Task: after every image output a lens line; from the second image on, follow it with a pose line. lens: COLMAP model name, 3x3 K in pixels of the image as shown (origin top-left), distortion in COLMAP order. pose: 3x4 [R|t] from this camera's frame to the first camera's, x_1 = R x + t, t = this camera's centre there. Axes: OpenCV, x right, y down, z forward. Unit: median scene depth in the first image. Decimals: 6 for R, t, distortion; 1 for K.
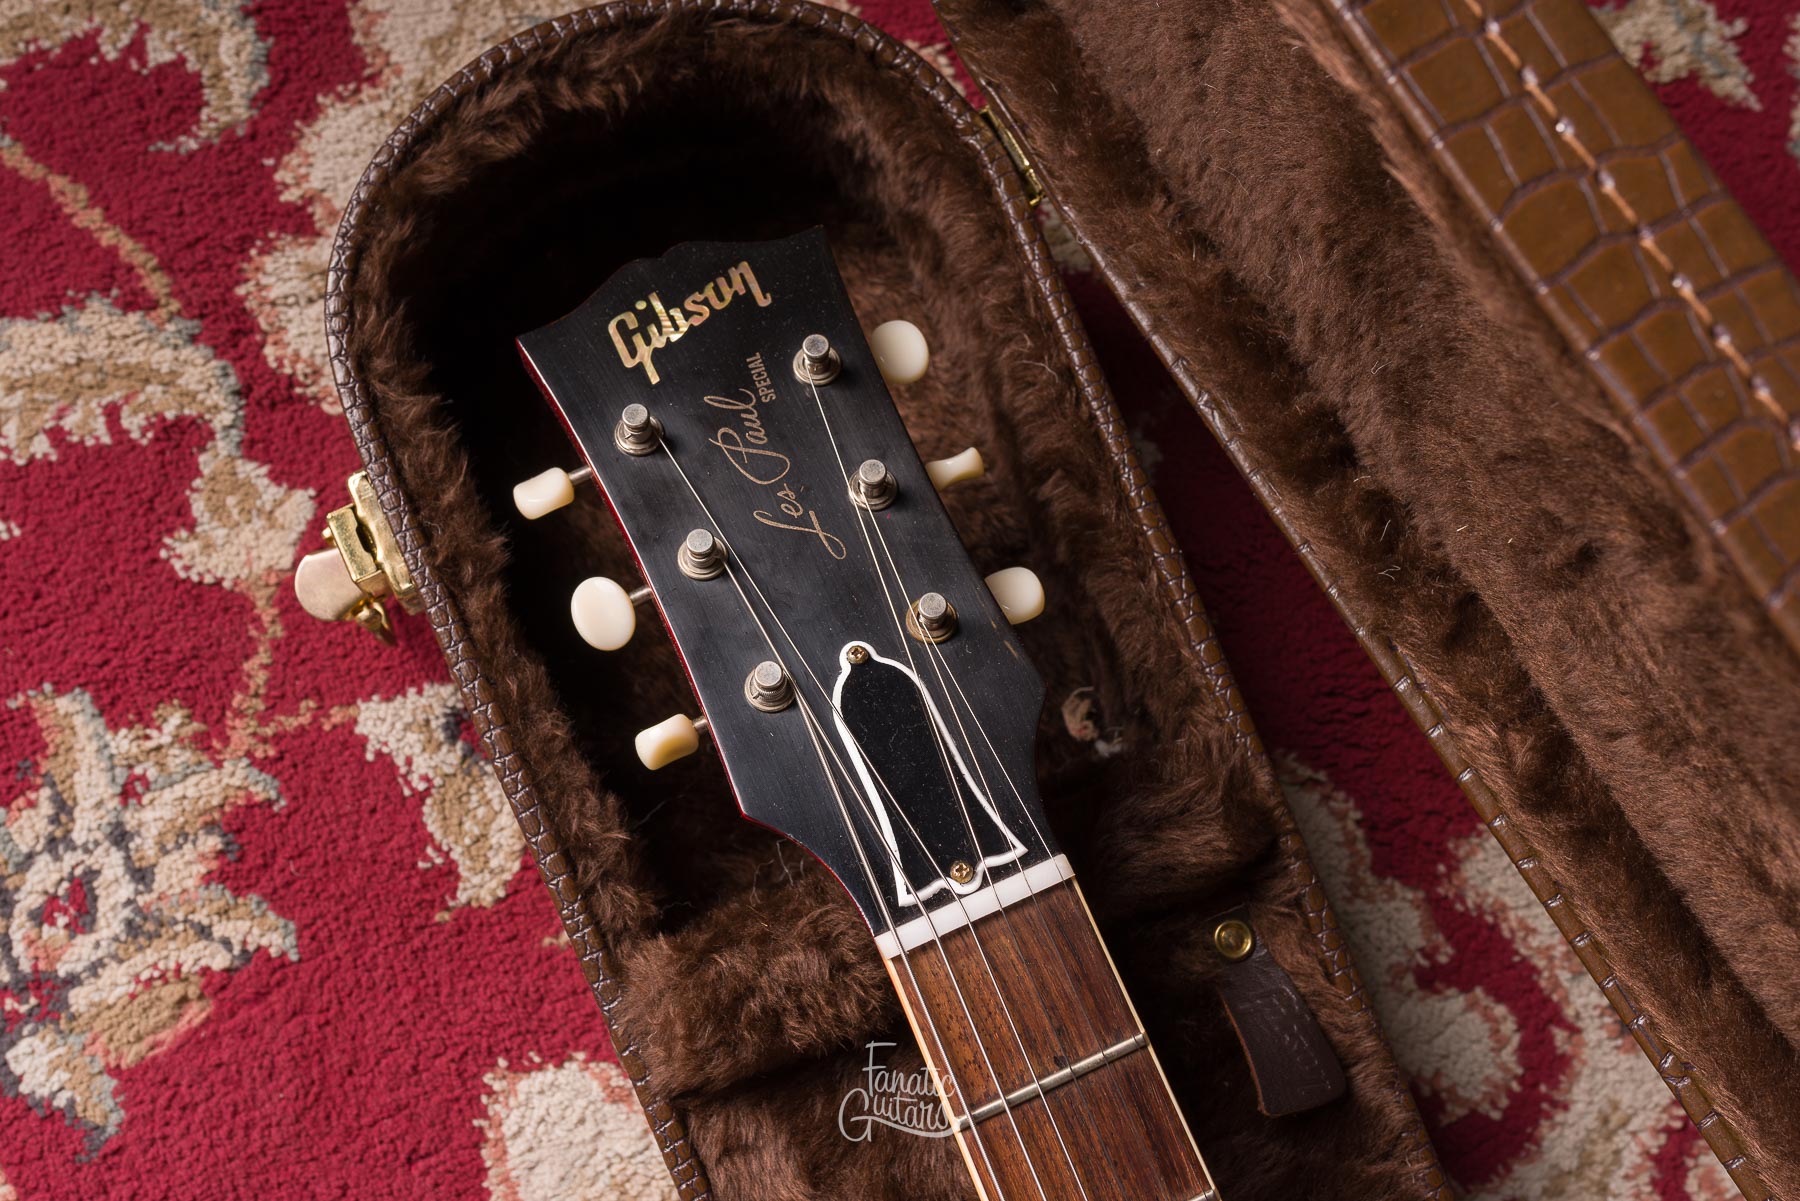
lens RADIAL K [[1918.6, 0, 838.9], [0, 1918.6, 550.7], [0, 0, 1]] dist [0.004916, -0.010723]
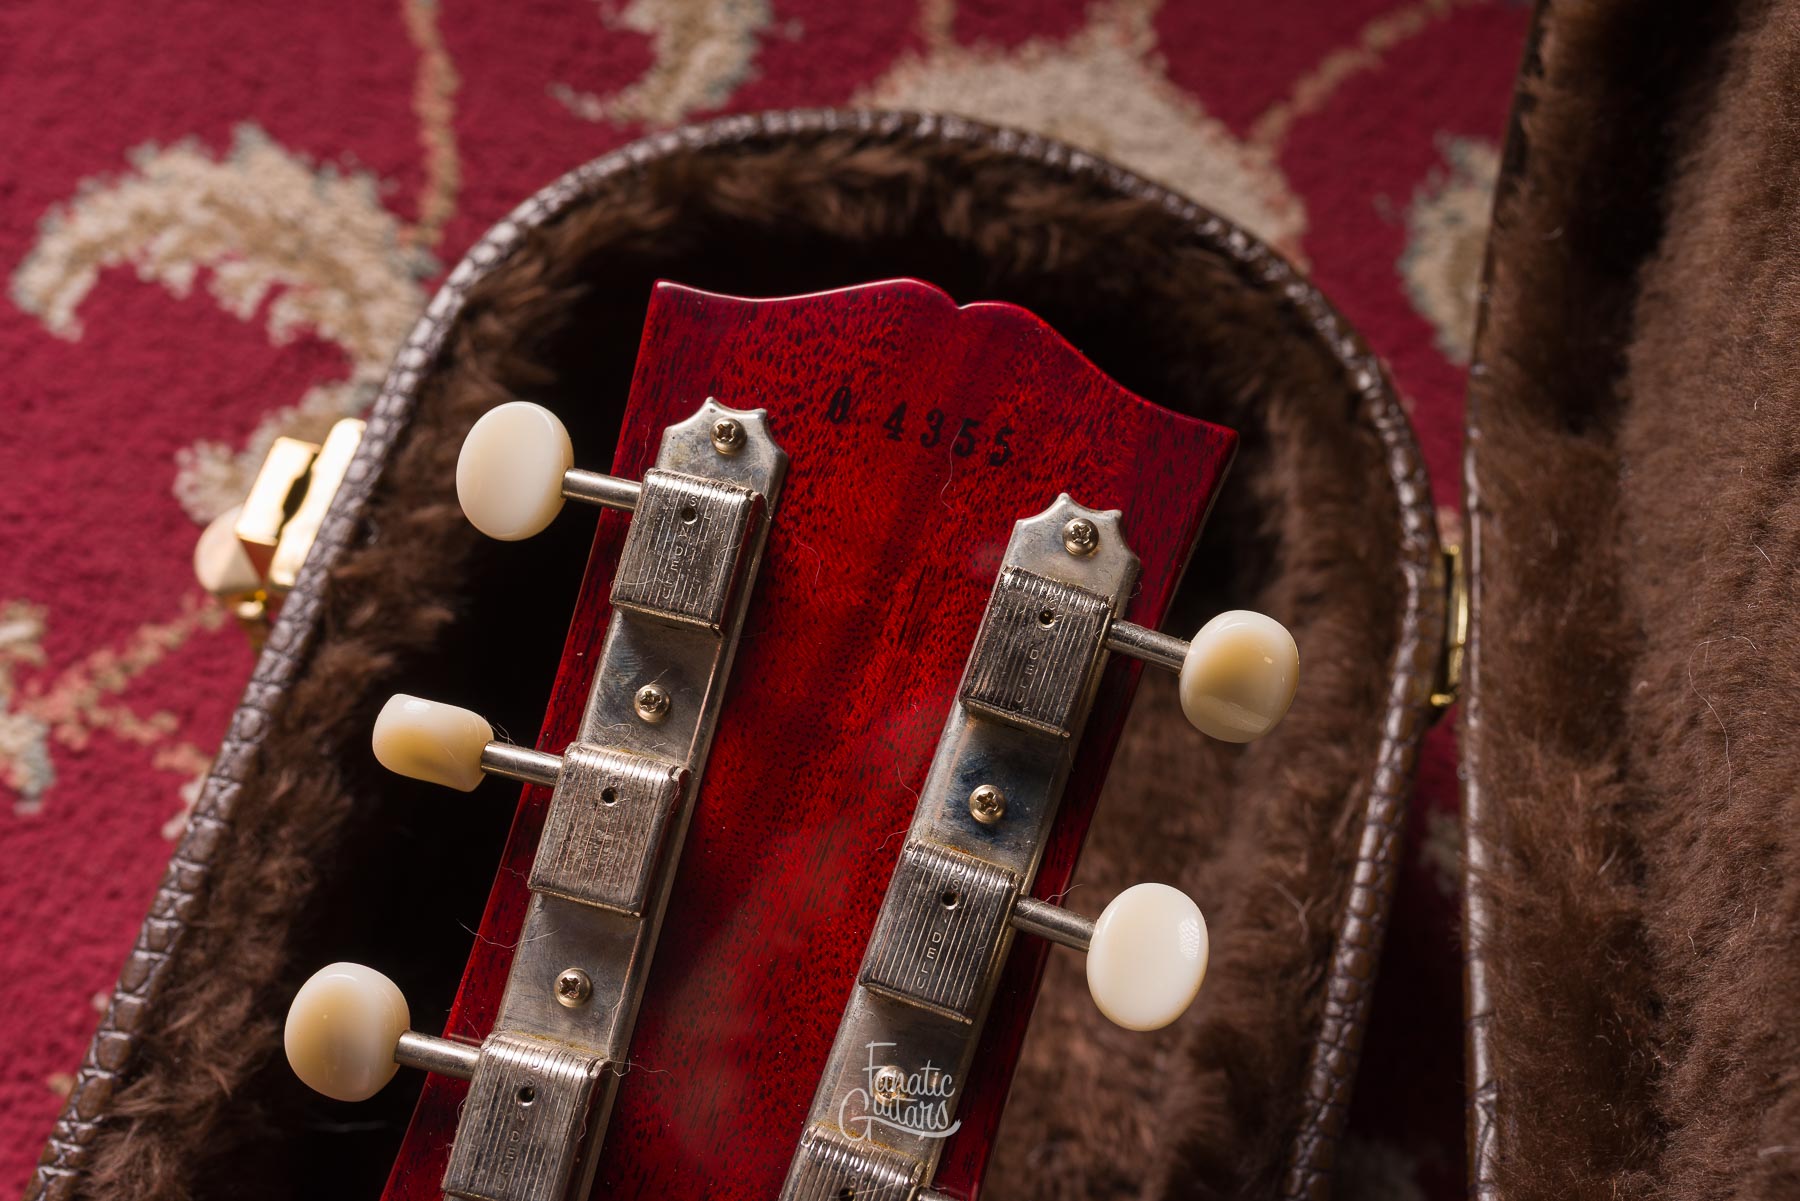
lens RADIAL K [[2013.5, 0, 988.3], [0, 2013.5, 539.1], [0, 0, 1]] dist [0.003946, 0.000421]
pose [[0.790509, 0.535081, -0.297966, 0.143912], [-0.603996, 0.761671, -0.234619, 0.021300], [0.101412, 0.365439, 0.925294, 0.333388]]
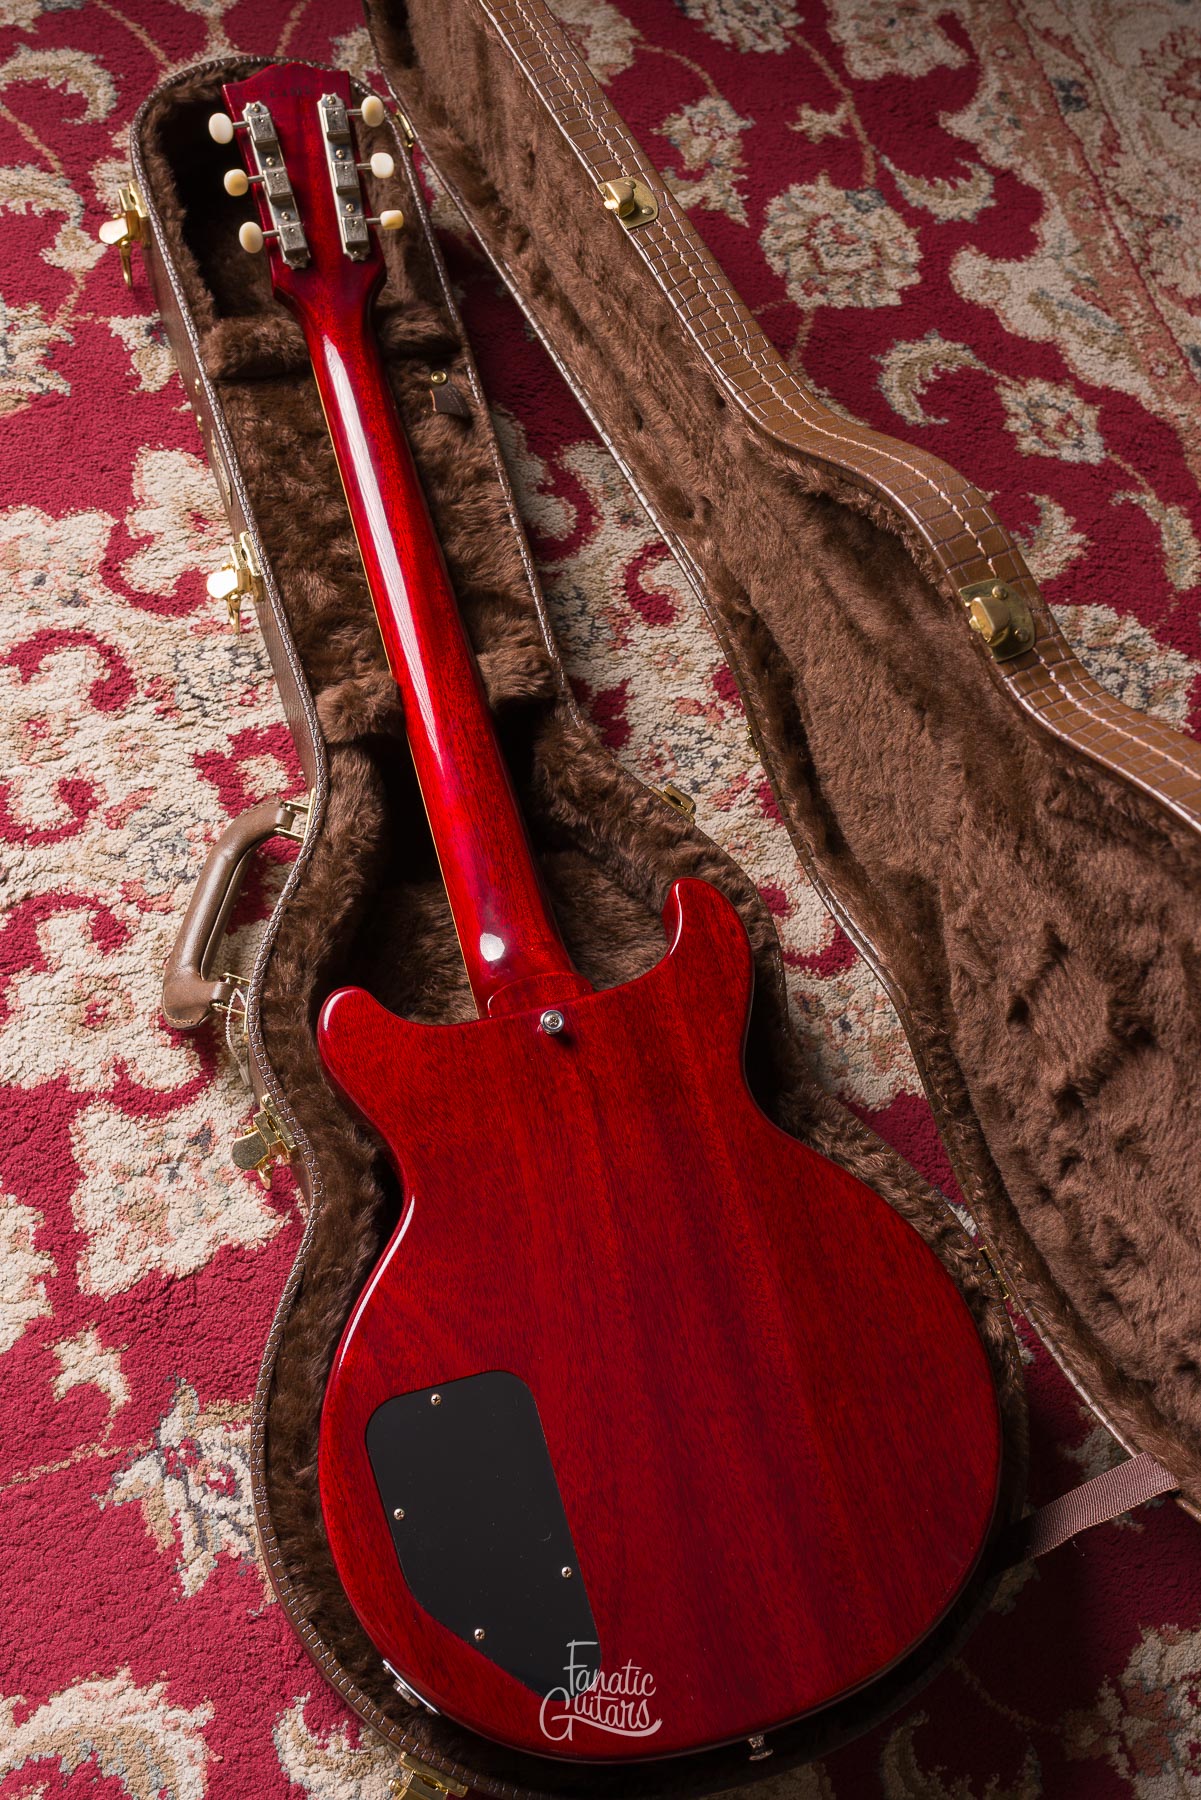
lens RADIAL K [[1799.8, 0, 598.3], [0, 1799.8, 903.0], [0, 0, 1]] dist [0.000847, -0.000941]
pose [[0.991401, 0.125244, 0.037911, 0.365761], [-0.113903, 0.968567, -0.221143, 1.237506], [-0.064416, 0.214924, 0.974504, -1.094180]]
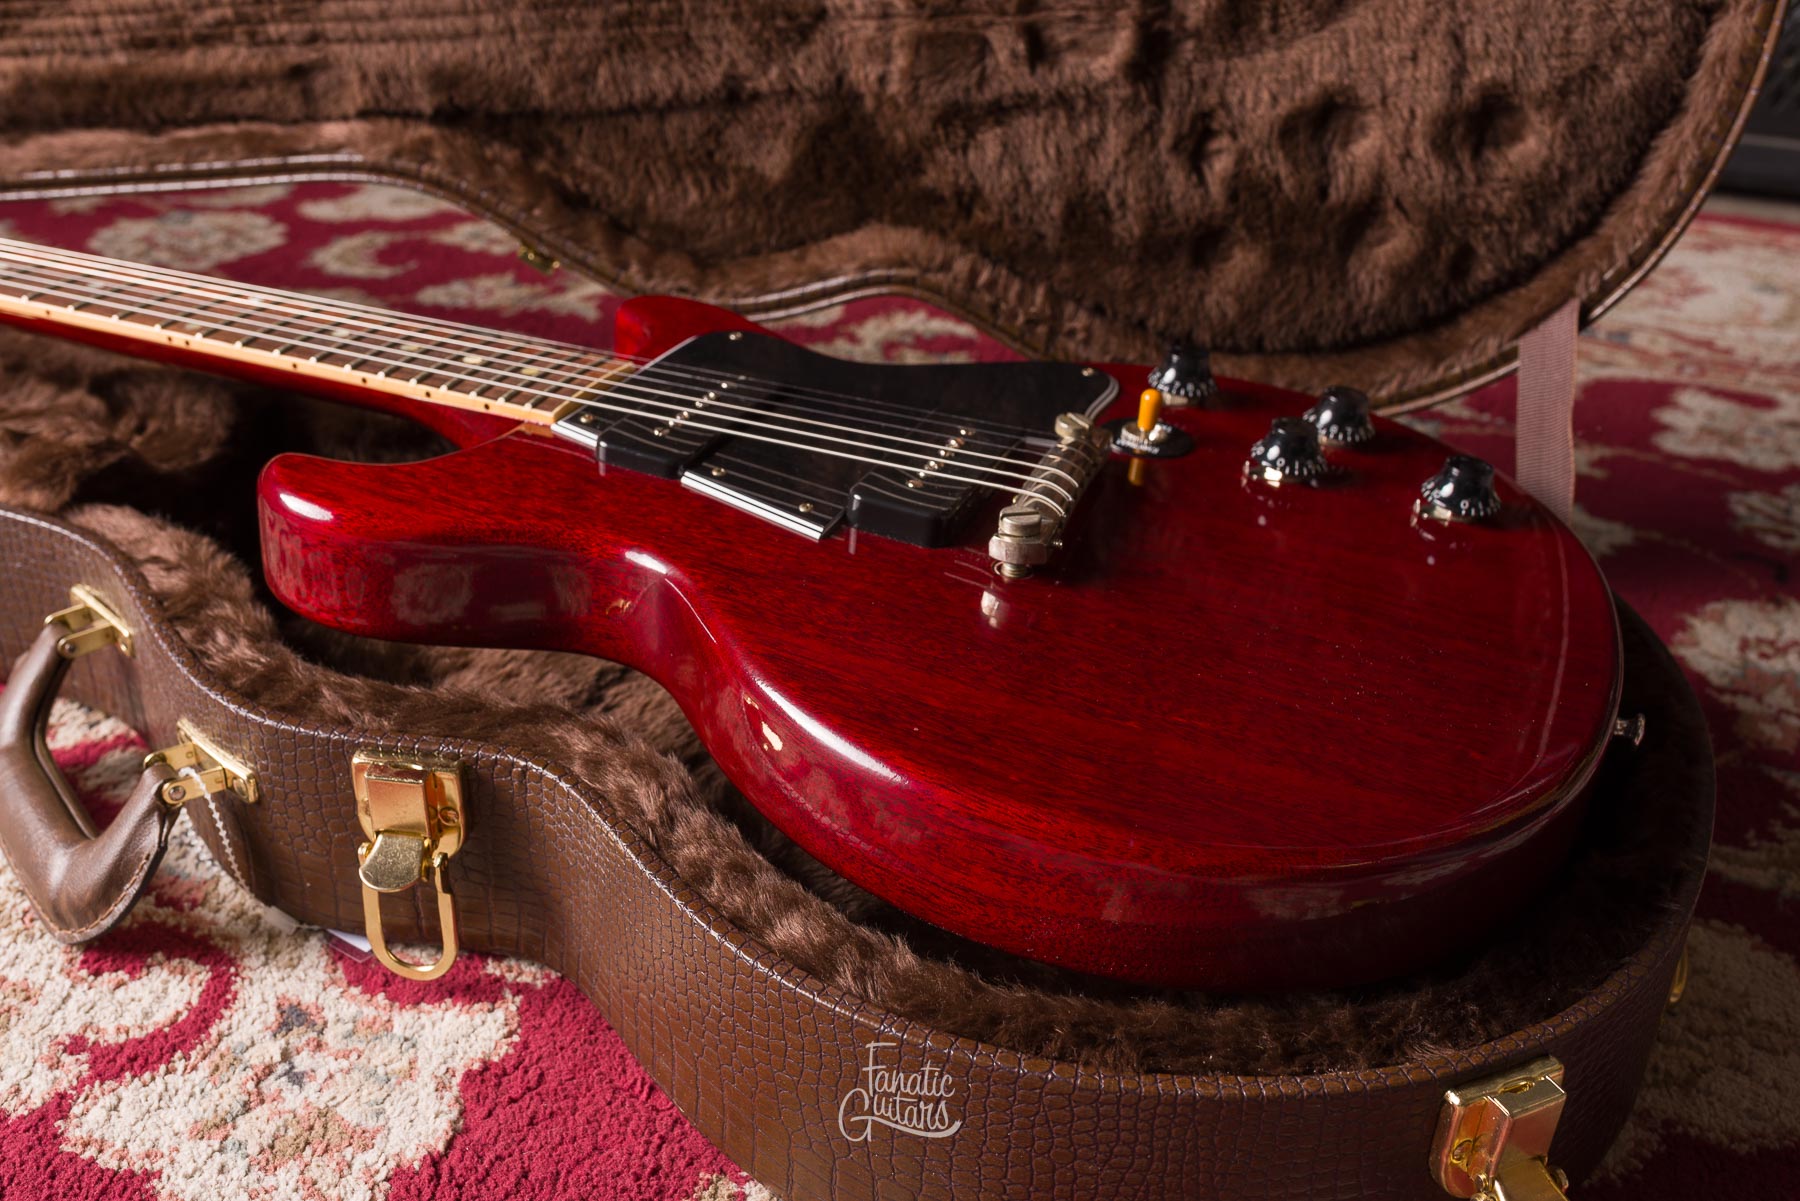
lens RADIAL K [[1766.6, 0, 898.4], [0, 1766.6, 597.5], [0, 0, 1]] dist [-0.000343, -0.002188]
pose [[0.699976, -0.387205, 0.600088, -0.218233], [0.702905, 0.522158, -0.482986, 1.719906], [-0.126326, 0.759883, 0.637667, -0.053695]]
